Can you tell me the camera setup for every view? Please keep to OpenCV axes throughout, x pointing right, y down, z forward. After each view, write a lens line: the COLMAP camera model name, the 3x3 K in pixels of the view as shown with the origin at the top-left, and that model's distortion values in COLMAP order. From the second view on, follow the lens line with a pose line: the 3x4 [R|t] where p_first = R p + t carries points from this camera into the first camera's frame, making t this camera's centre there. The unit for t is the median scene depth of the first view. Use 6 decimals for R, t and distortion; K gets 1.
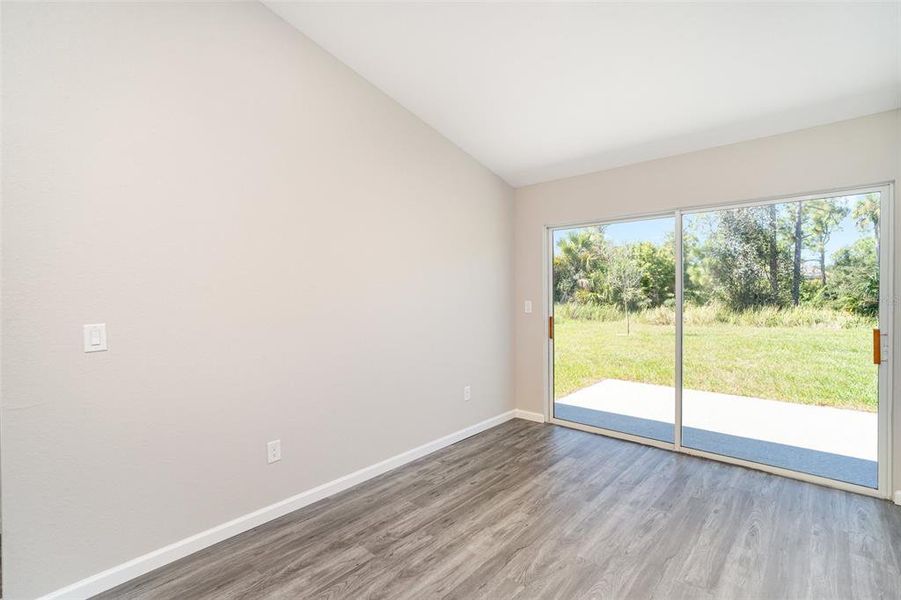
lens RADIAL K [[425.9, 0, 449.1], [0, 425.9, 299.9], [0, 0, 1]] dist [-0.006123, 0.002988]
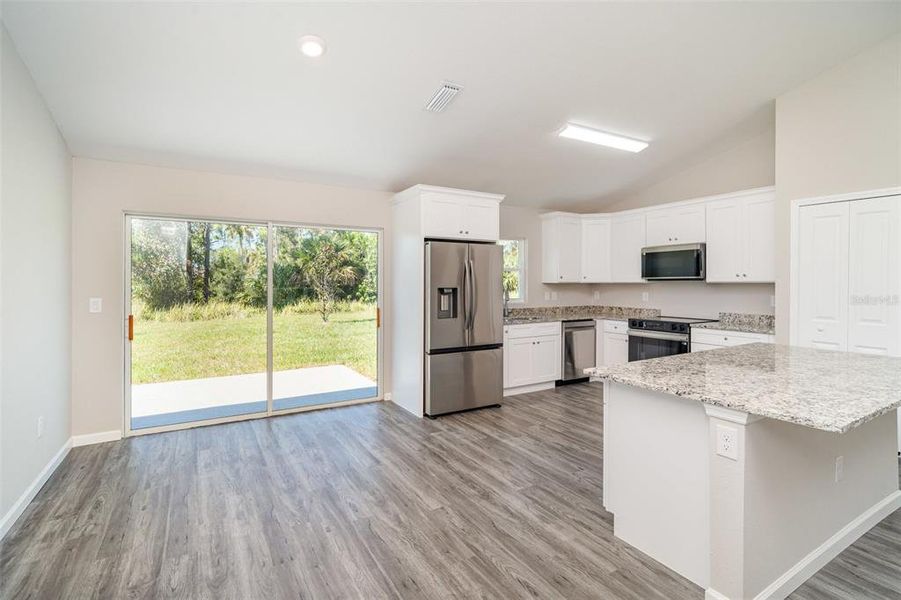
lens RADIAL K [[425.9, 0, 456.0], [0, 425.9, 283.5], [0, 0, 1]] dist [-0.006123, 0.002988]
pose [[0.285085, 0.013257, 0.958411, -0.556032], [0.020064, 0.999603, -0.019795, 0.005643], [-0.958292, 0.024873, 0.284706, 0.131381]]
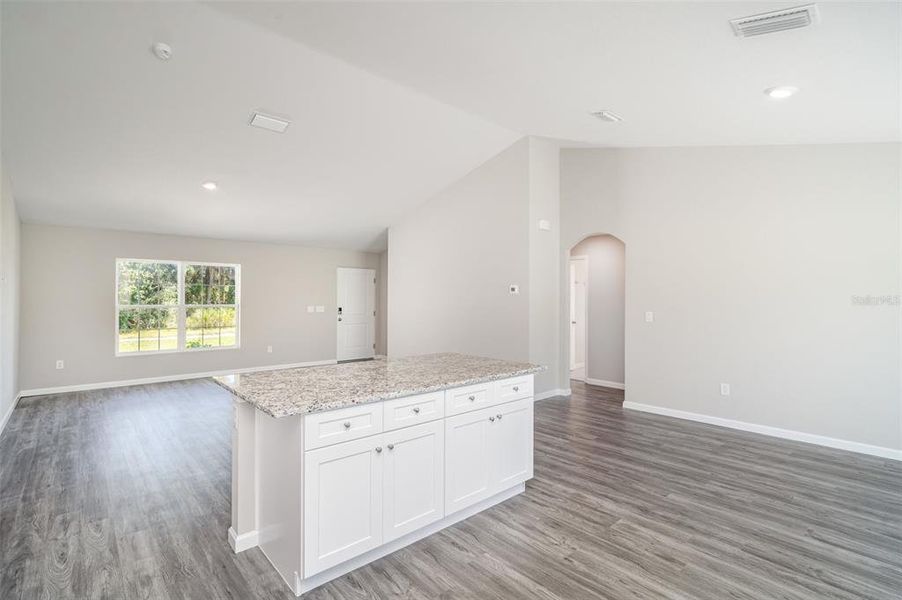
lens RADIAL K [[426.4, 0, 449.8], [0, 426.4, 297.8], [0, 0, 1]] dist [-0.006123, 0.002988]
pose [[-0.110022, 0.008690, -0.993891, 1.228915], [-0.023758, 0.999653, 0.011371, -0.024533], [0.993645, 0.024864, -0.109778, 0.013032]]
